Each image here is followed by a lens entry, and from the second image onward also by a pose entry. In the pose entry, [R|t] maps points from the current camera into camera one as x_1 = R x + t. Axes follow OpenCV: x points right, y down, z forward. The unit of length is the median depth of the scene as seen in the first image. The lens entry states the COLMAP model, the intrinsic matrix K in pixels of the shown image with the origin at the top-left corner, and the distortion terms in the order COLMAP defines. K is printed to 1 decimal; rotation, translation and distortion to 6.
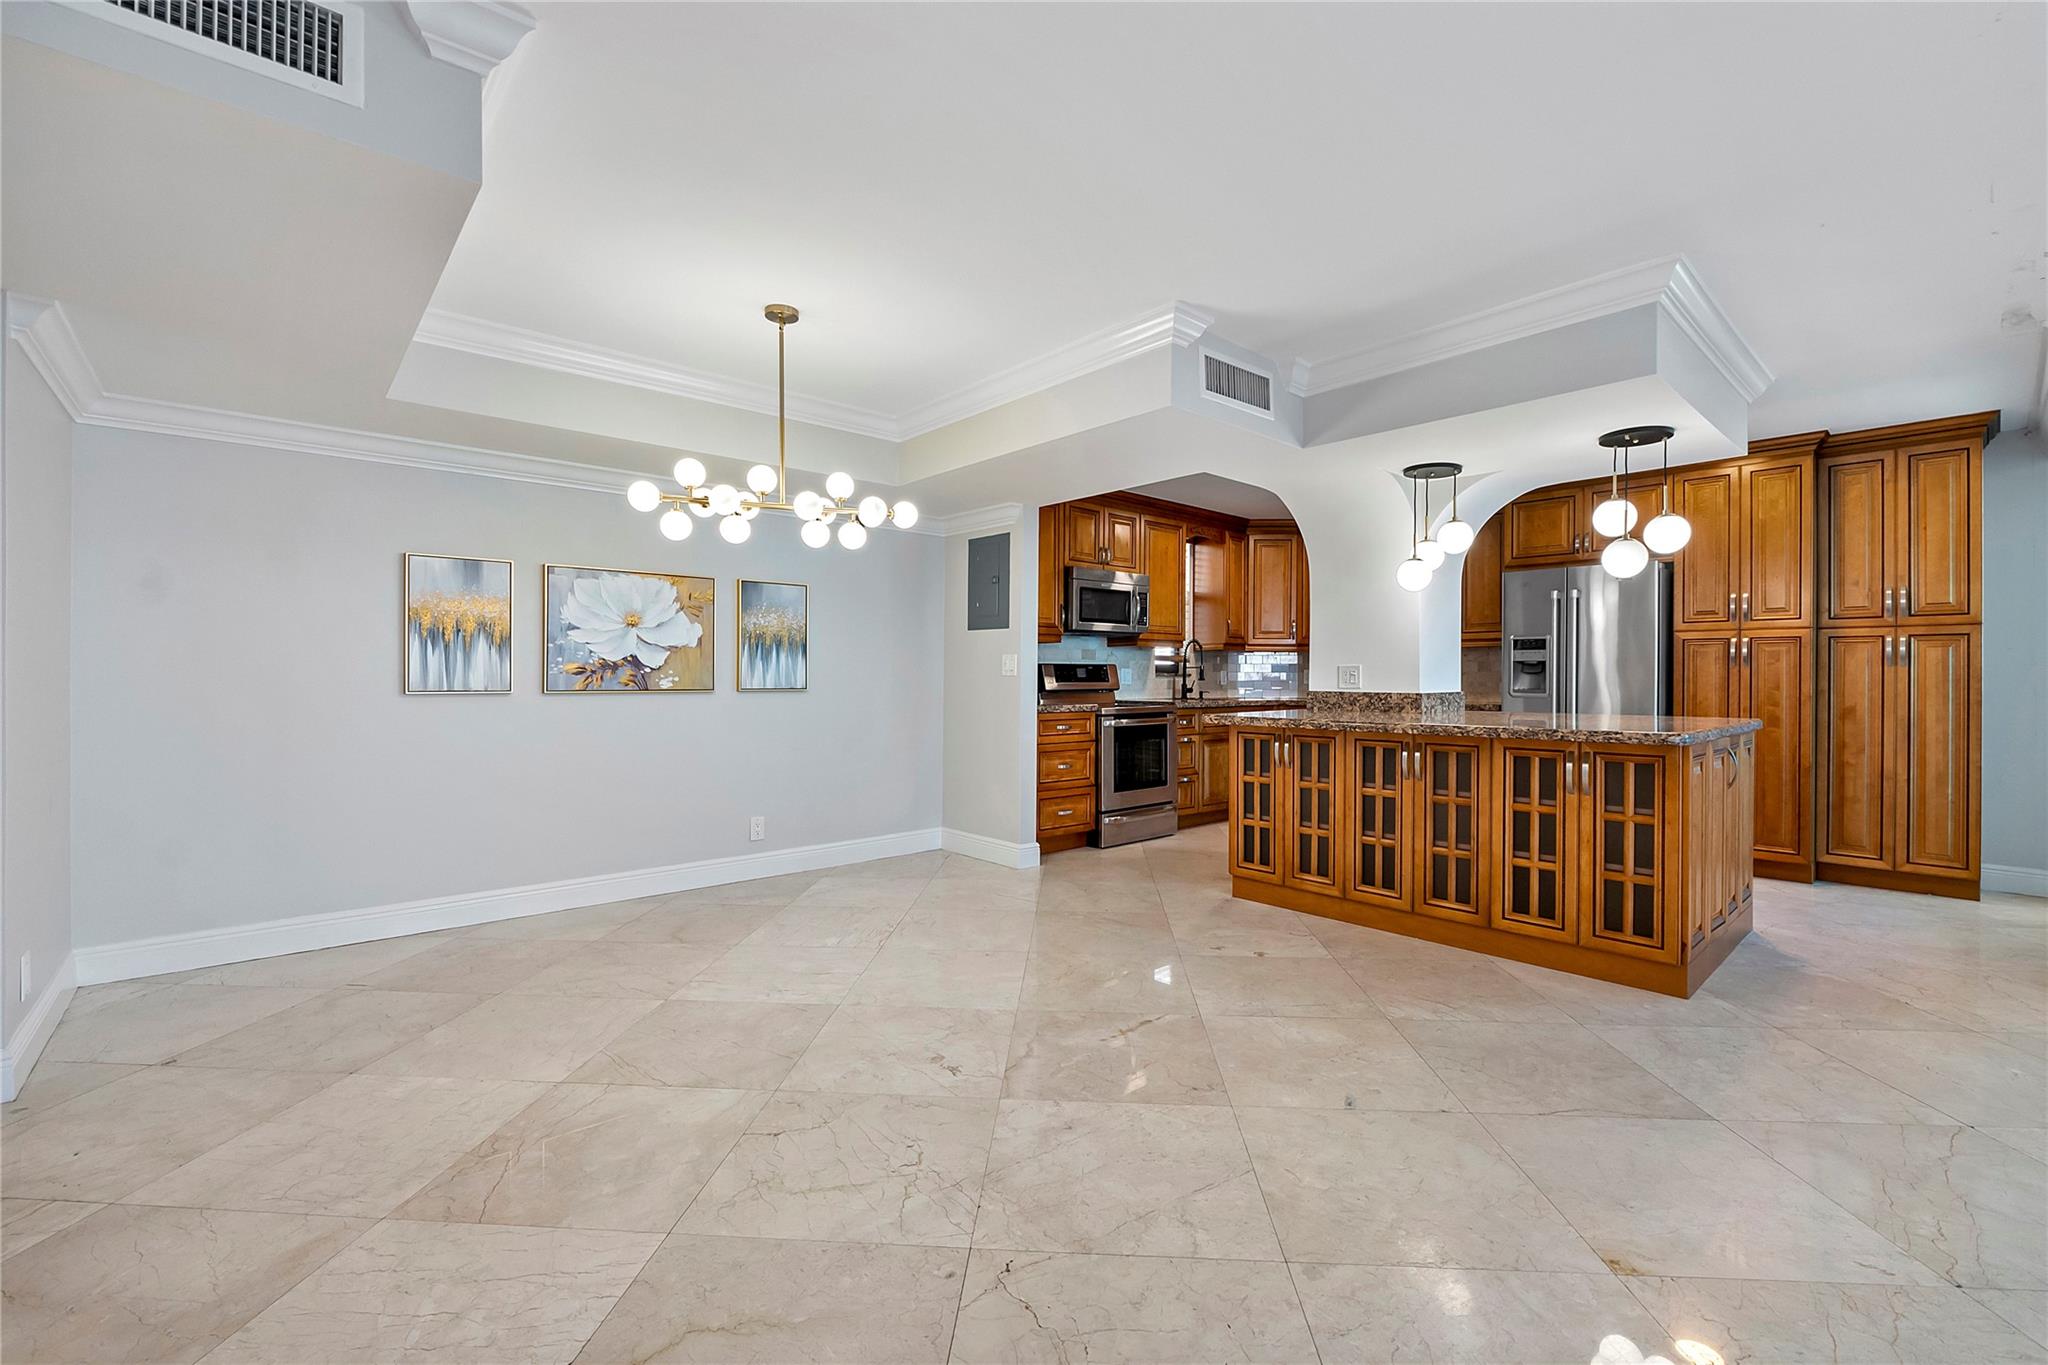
lens RADIAL K [[874.0, 0, 1035.4], [0, 874.0, 666.7], [0, 0, 1]] dist [-0.001224, -0.001385]
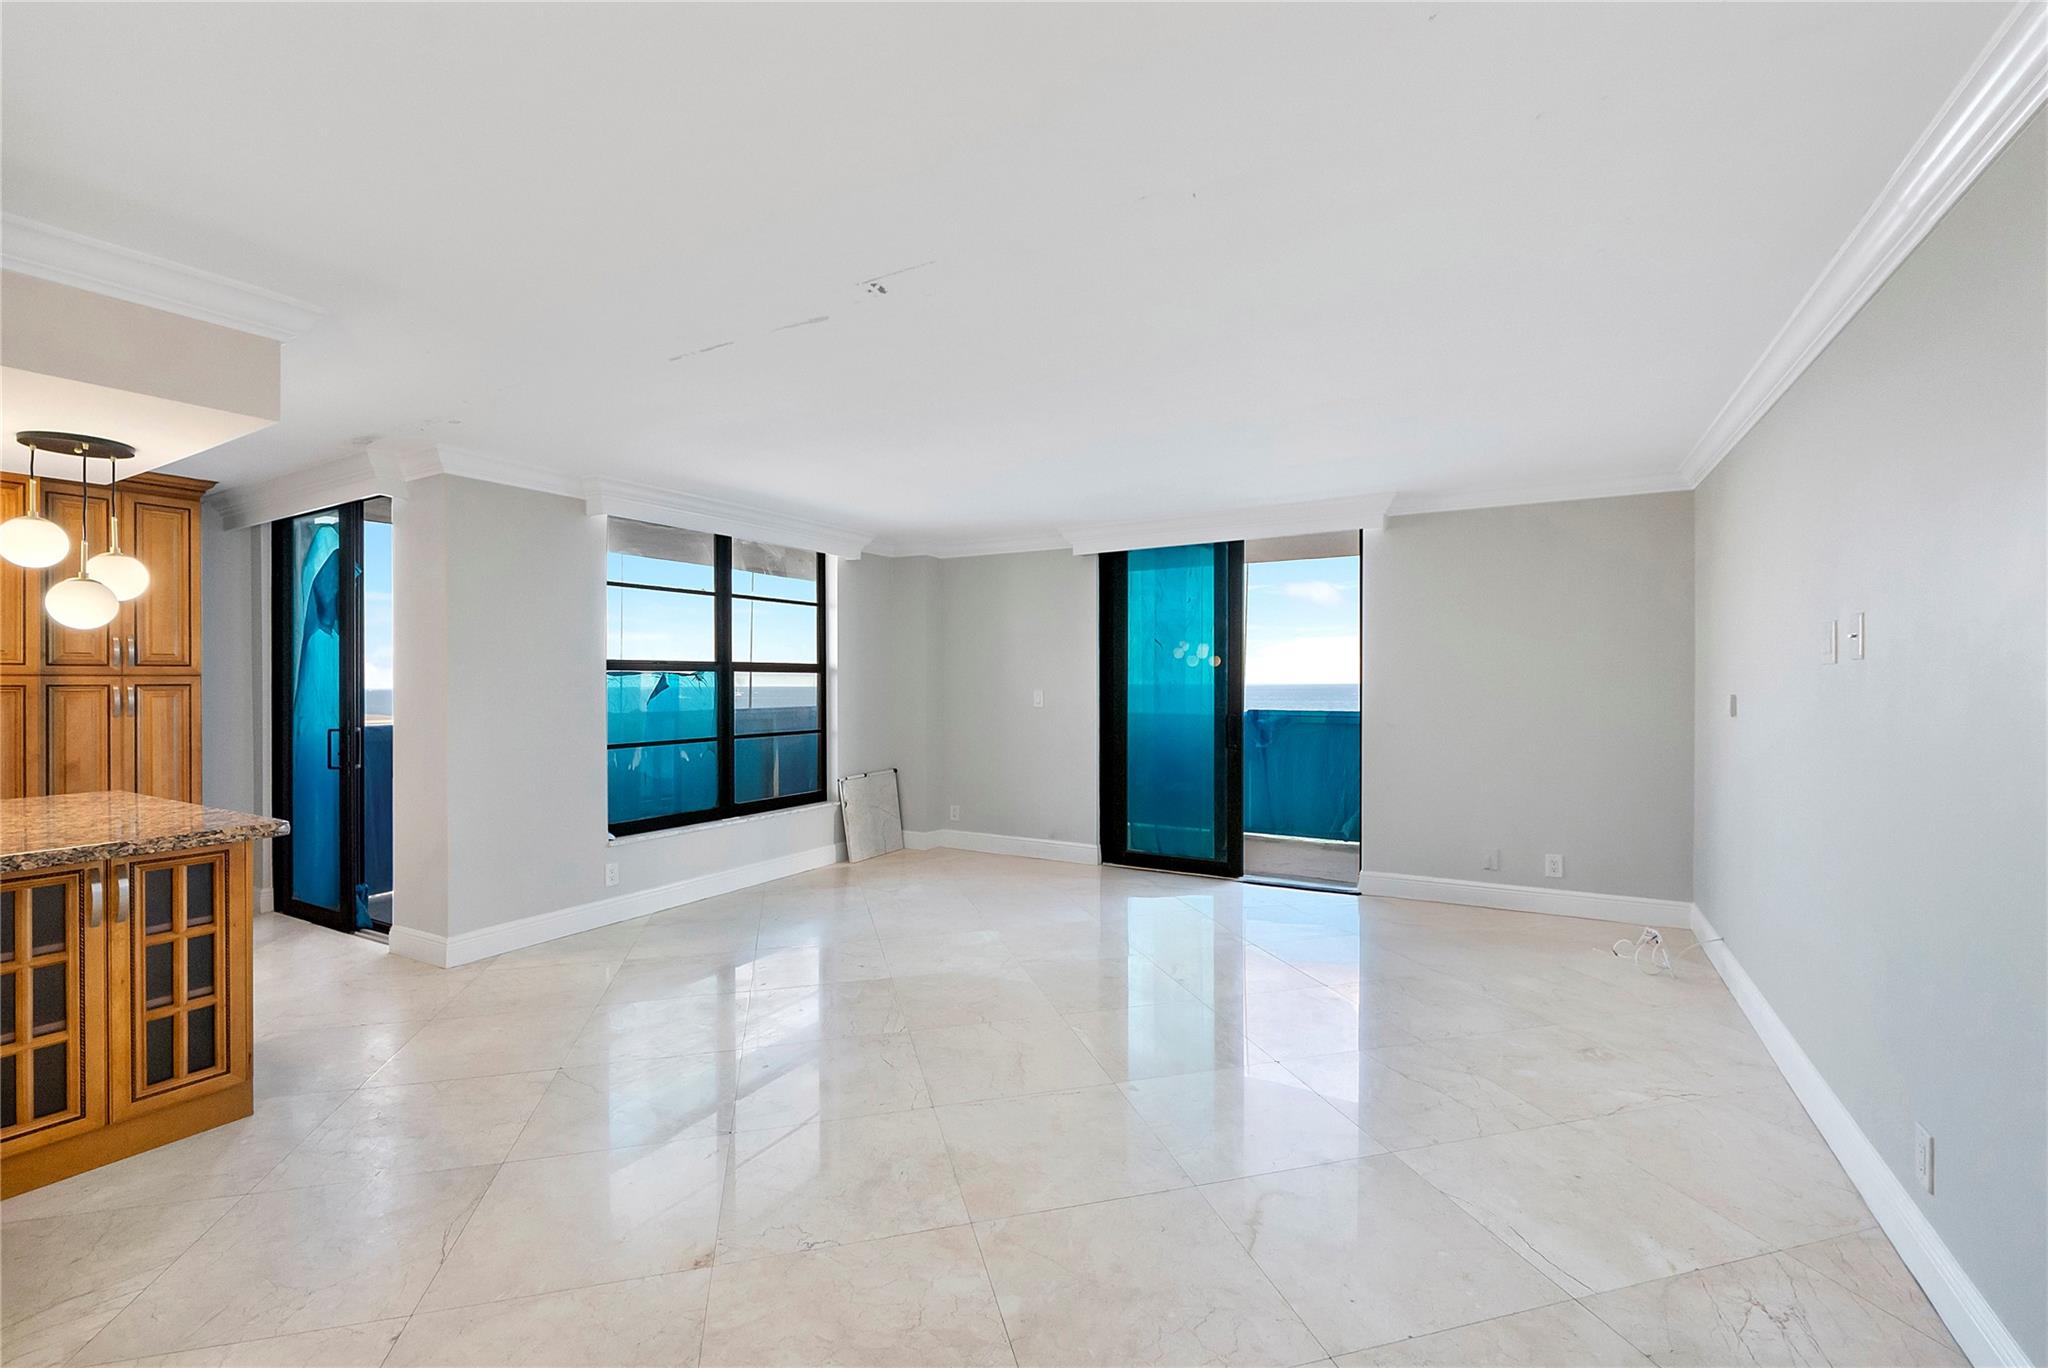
lens RADIAL K [[862.1, 0, 1019.4], [0, 862.1, 698.6], [0, 0, 1]] dist [-0.001551, 0.000069]
pose [[-0.306997, -0.019645, 0.951508, -0.242410], [-0.011438, 0.999791, 0.016951, -0.052439], [-0.951642, -0.005679, -0.307158, 0.379541]]
